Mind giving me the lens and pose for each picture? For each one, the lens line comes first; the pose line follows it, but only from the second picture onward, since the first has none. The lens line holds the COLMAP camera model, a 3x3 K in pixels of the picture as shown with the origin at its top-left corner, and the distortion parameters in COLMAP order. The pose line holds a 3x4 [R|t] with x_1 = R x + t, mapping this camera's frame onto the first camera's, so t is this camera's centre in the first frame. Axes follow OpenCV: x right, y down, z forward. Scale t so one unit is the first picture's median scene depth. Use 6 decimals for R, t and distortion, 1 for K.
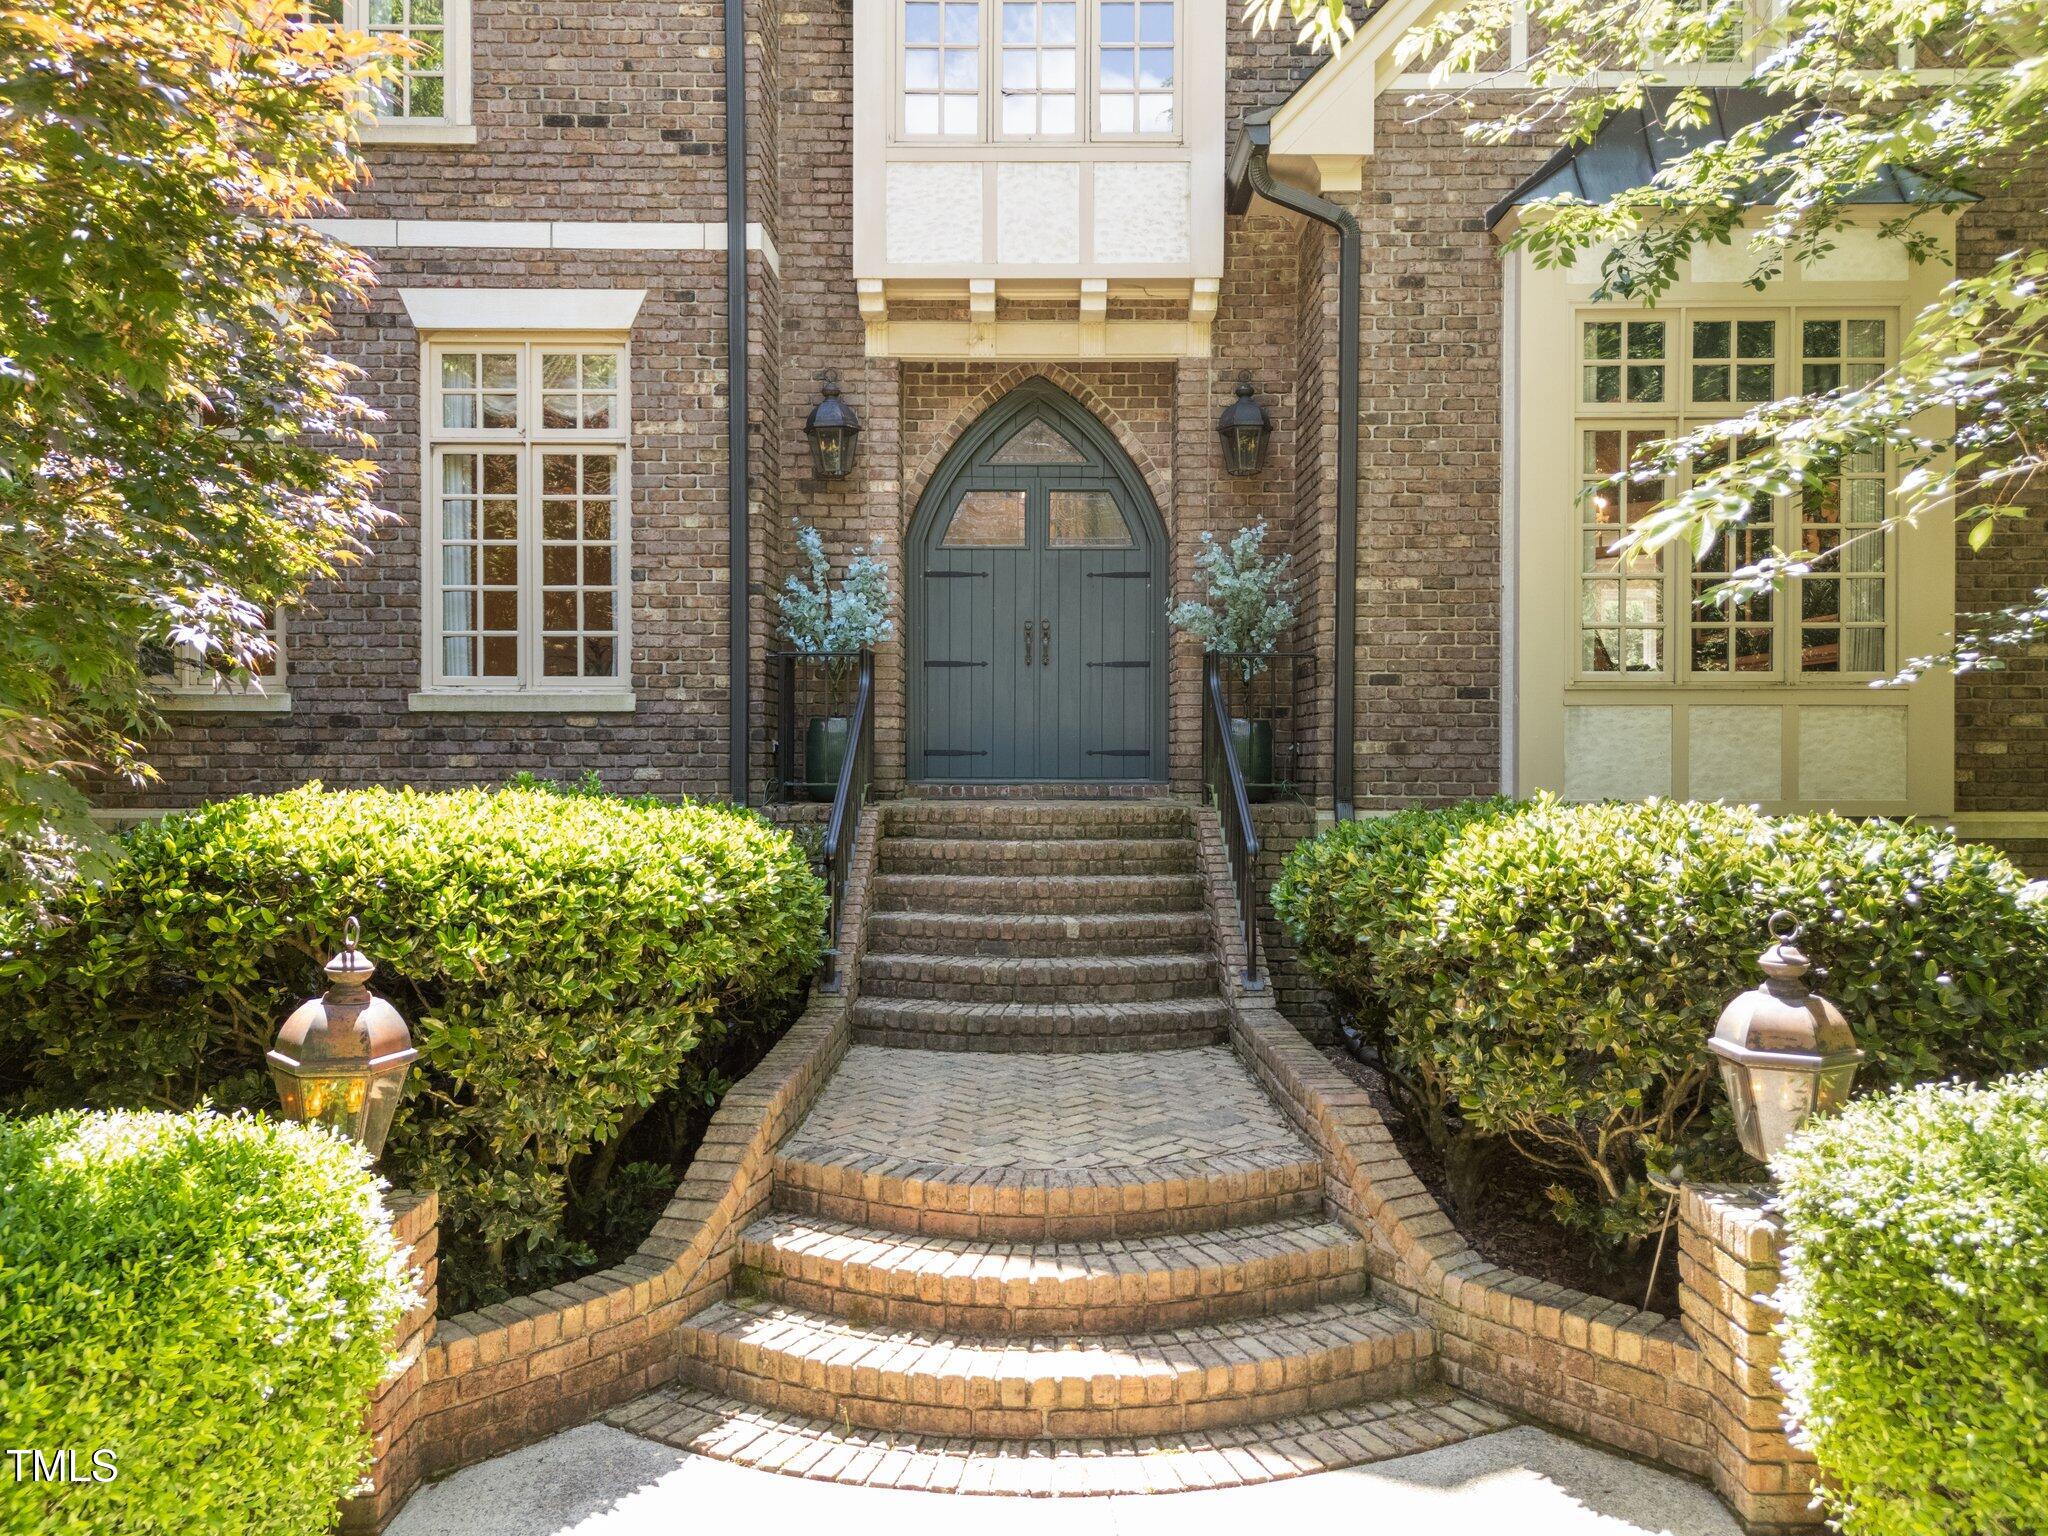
lens RADIAL K [[1535.6, 0, 1025.0], [0, 1535.6, 745.7], [0, 0, 1]] dist [0.044561, -0.000361]
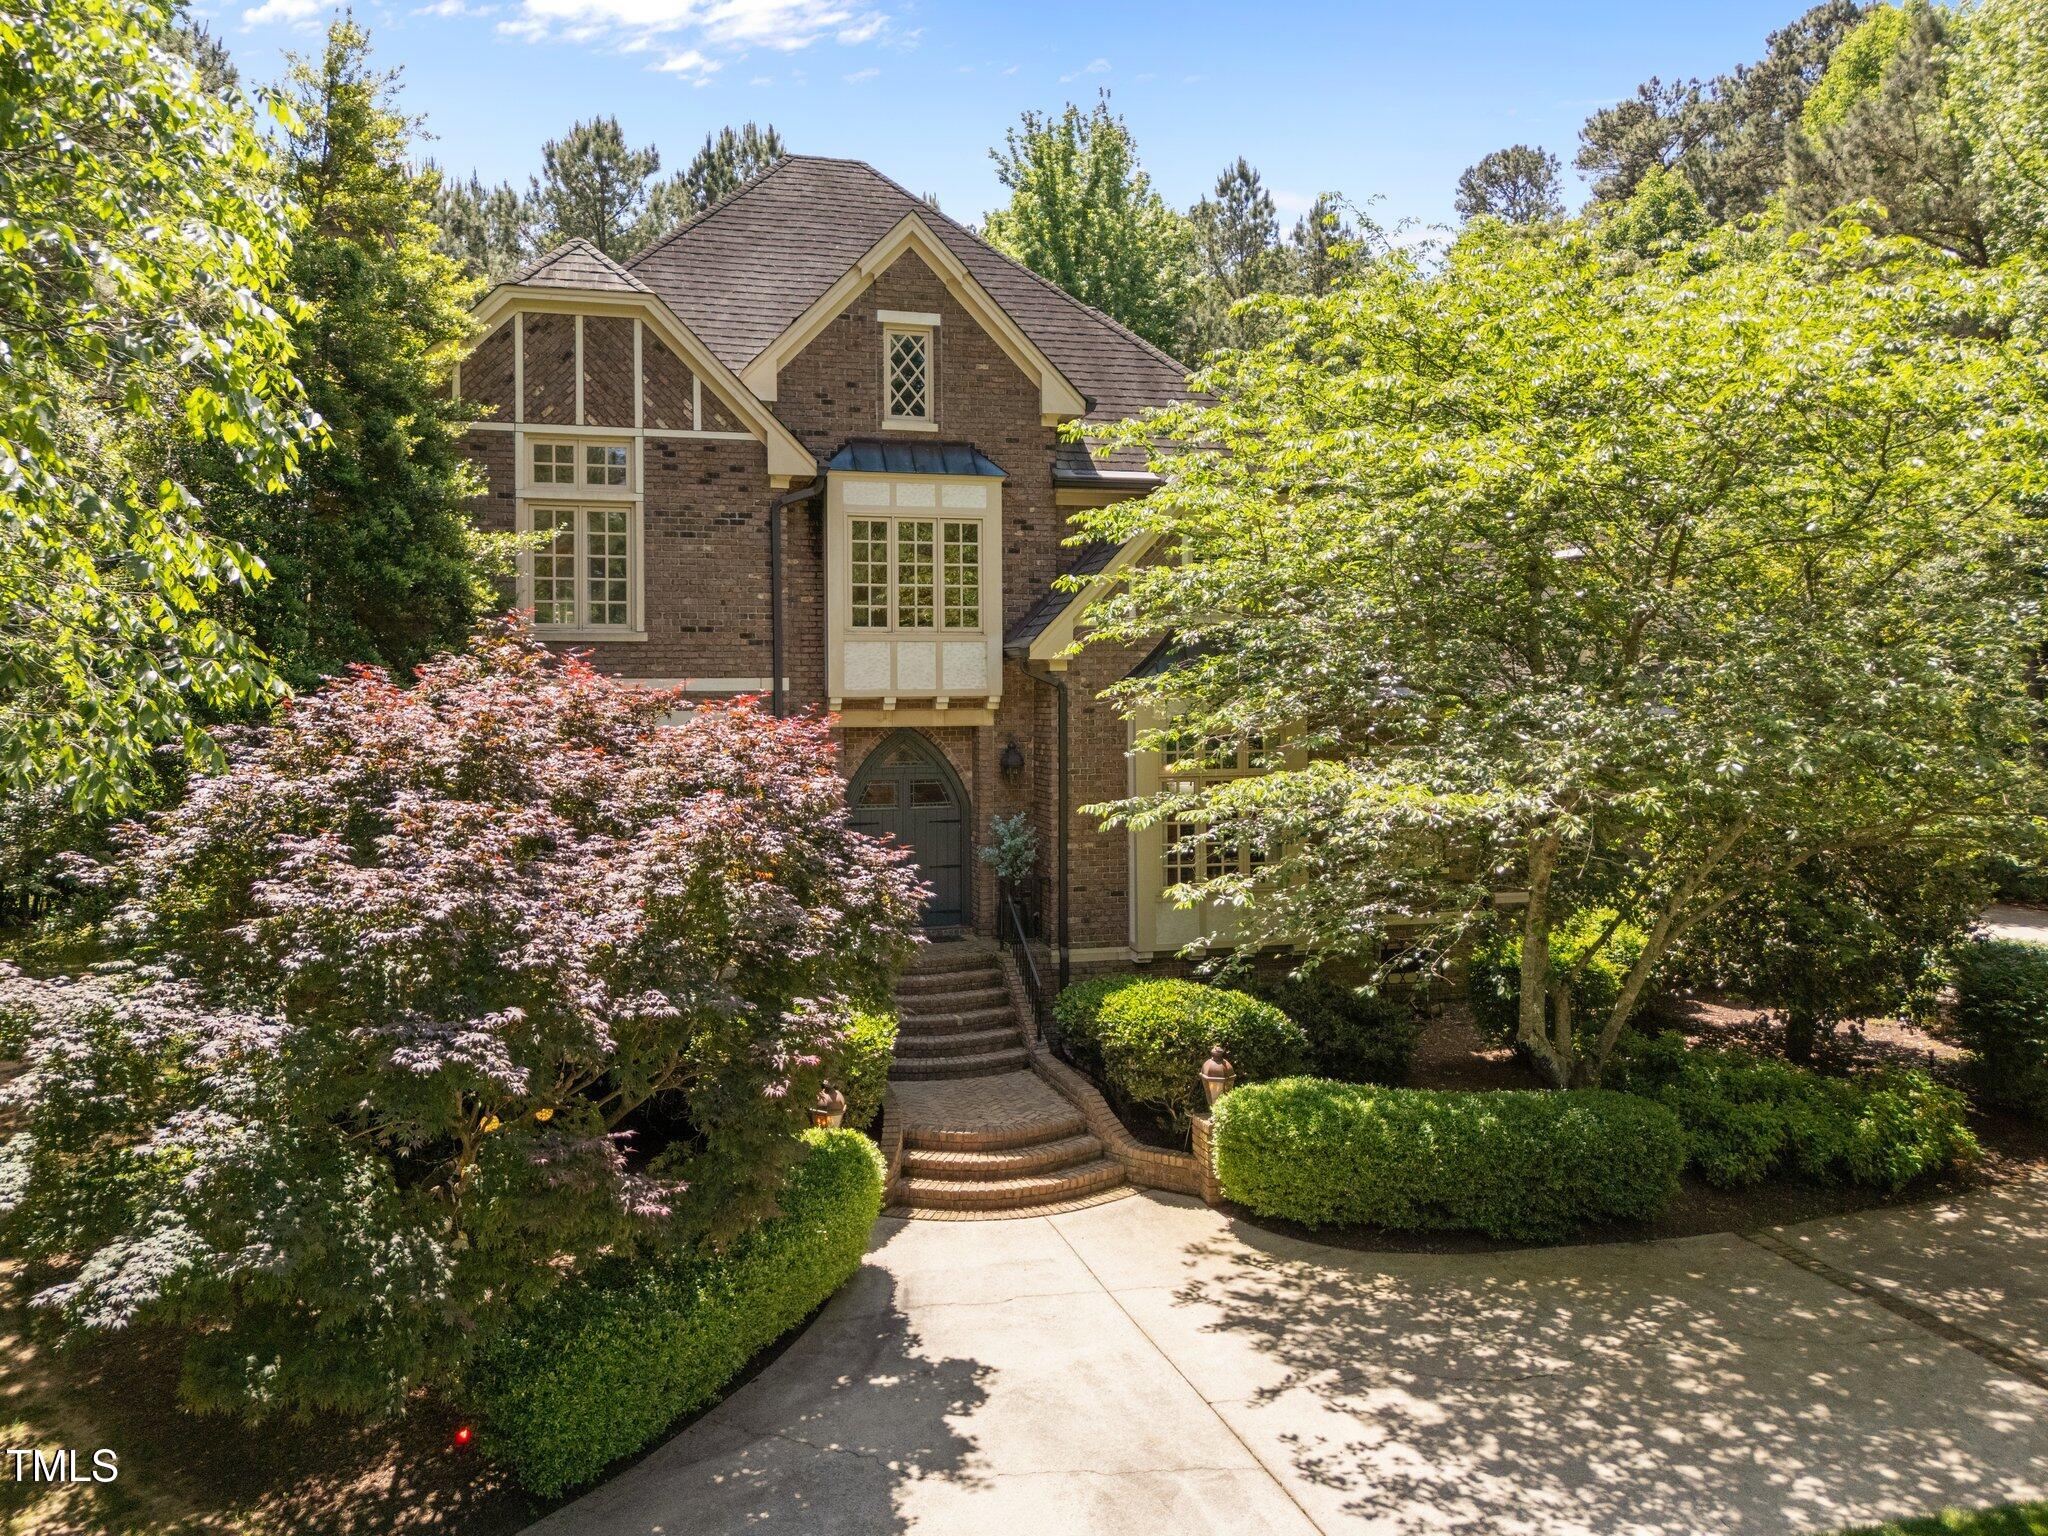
lens RADIAL K [[1512.2, 0, 1023.6], [0, 1512.2, 663.7], [0, 0, 1]] dist [0.045031, 0.002468]
pose [[0.968143, -0.003768, 0.250369, -0.711443], [0.009628, 0.999708, -0.022184, -0.586698], [-0.250212, 0.023887, 0.967896, -1.992038]]
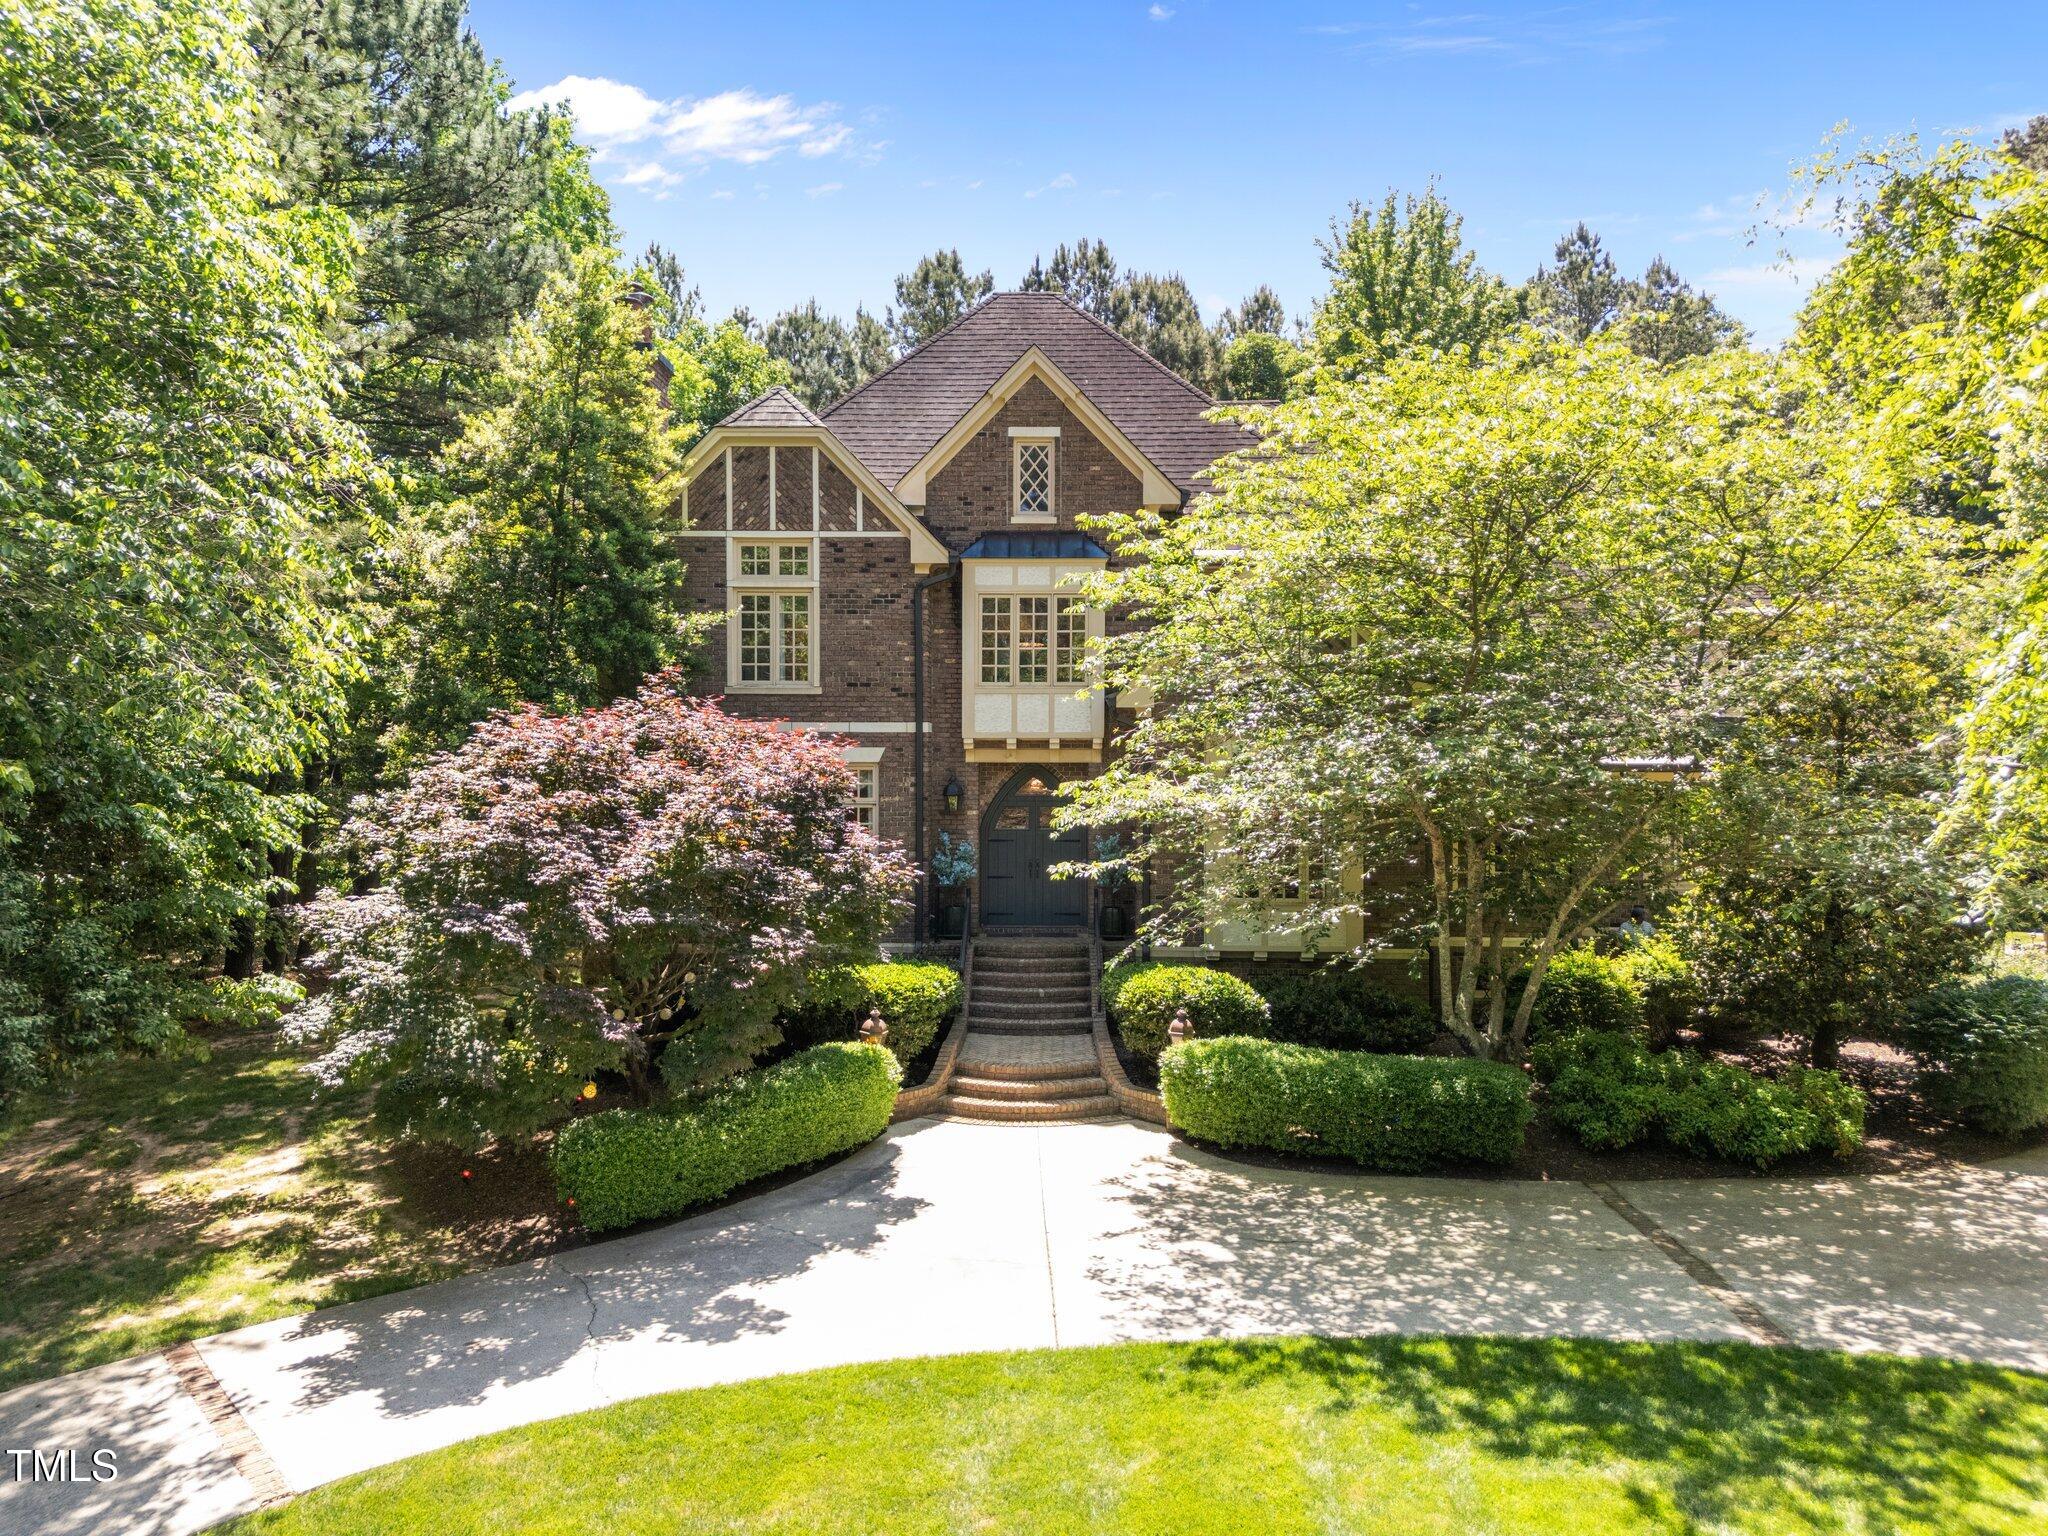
lens RADIAL K [[1449.4, 0, 1024.0], [0, 1449.4, 768.0], [0, 0, 1]] dist [0.027905, -0.001980]
pose [[0.999715, -0.000034, -0.023874, 0.100089], [0.000105, 0.999996, 0.002989, -0.508896], [0.023874, -0.002990, 0.999711, -2.811643]]
